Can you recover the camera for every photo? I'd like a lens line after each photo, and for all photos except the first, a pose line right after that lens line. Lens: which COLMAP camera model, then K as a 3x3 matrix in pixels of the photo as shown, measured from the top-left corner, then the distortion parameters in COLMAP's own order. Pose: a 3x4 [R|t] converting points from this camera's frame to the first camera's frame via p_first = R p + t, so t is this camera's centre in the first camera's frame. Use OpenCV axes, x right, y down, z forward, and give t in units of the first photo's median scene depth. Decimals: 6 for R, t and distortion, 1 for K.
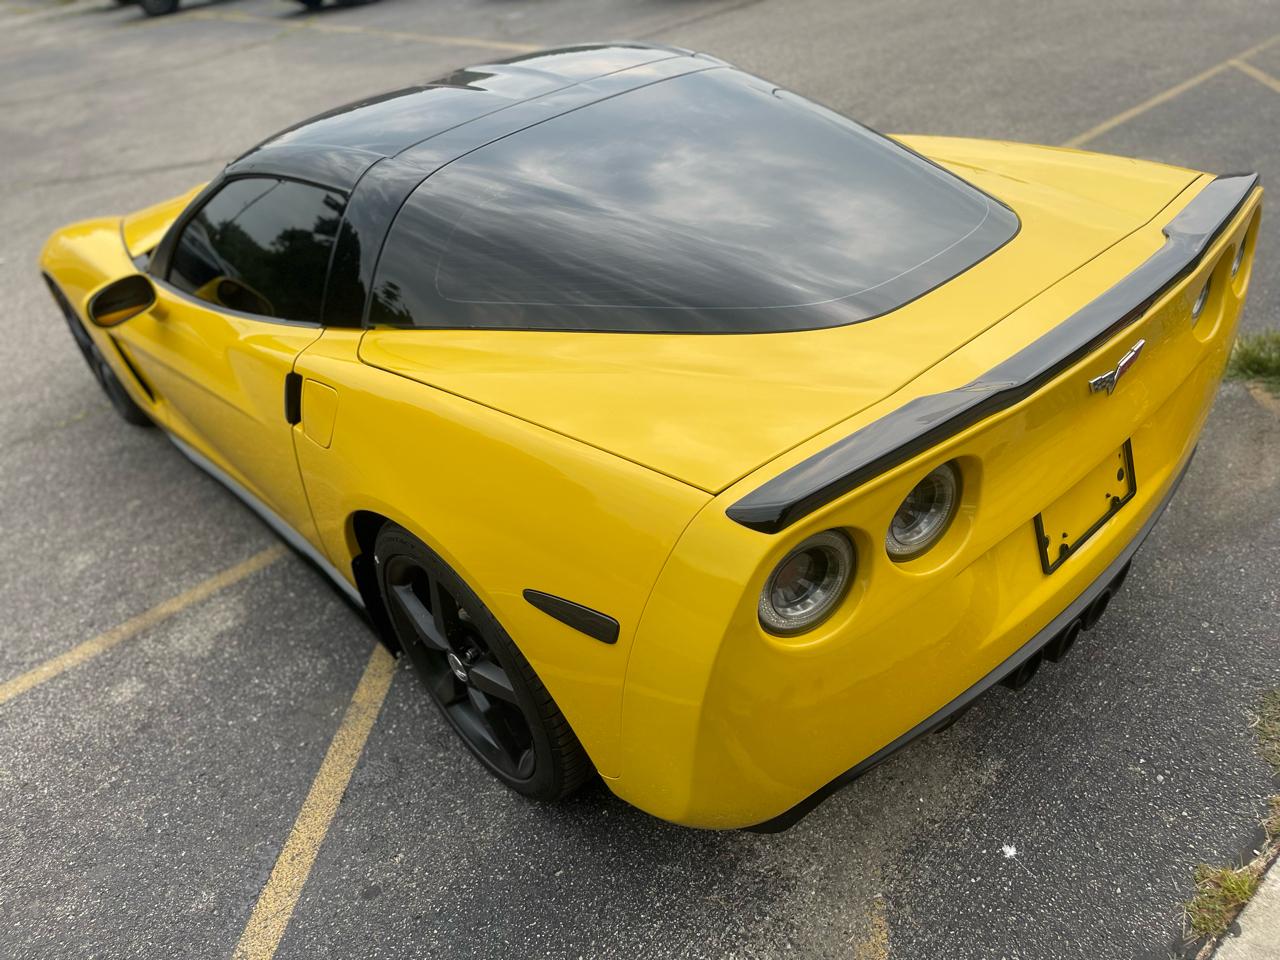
lens RADIAL K [[967.5, 0, 651.8], [0, 967.5, 510.5], [0, 0, 1]] dist [0.082452, -0.113291]
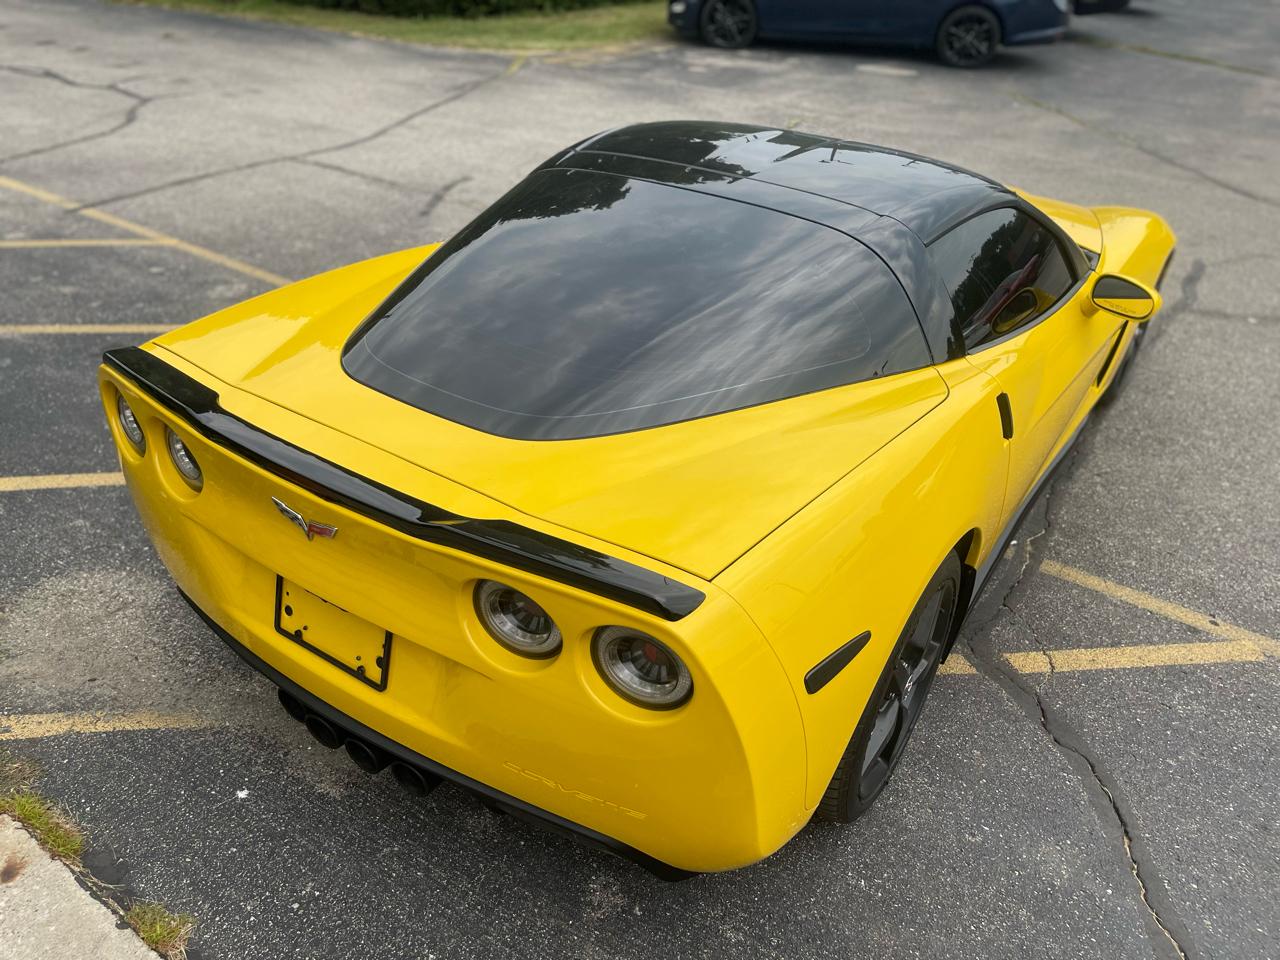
lens RADIAL K [[967.5, 0, 631.8], [0, 967.5, 490.3], [0, 0, 1]] dist [0.082452, -0.113291]
pose [[0.228370, 0.643071, -0.730963, 0.774591], [-0.624259, 0.672867, 0.396927, -0.483727], [0.747093, 0.365663, 0.555105, 0.368261]]
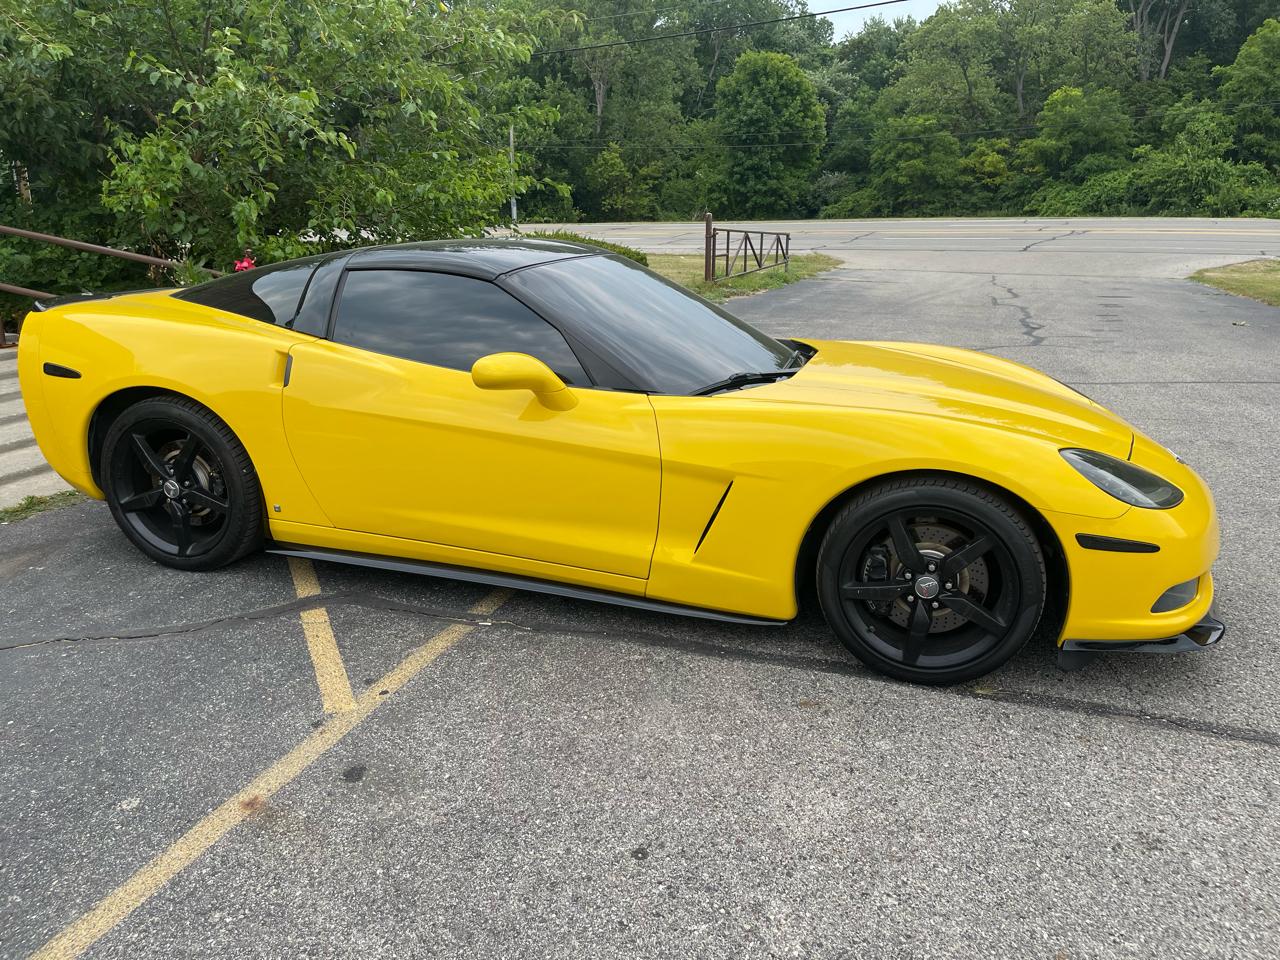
lens RADIAL K [[967.5, 0, 638.4], [0, 967.5, 488.5], [0, 0, 1]] dist [0.082452, -0.113291]
pose [[-0.854899, 0.271332, -0.442184, 0.388473], [-0.199123, 0.615436, 0.762619, -1.331614], [0.479059, 0.740011, -0.472108, 1.970463]]
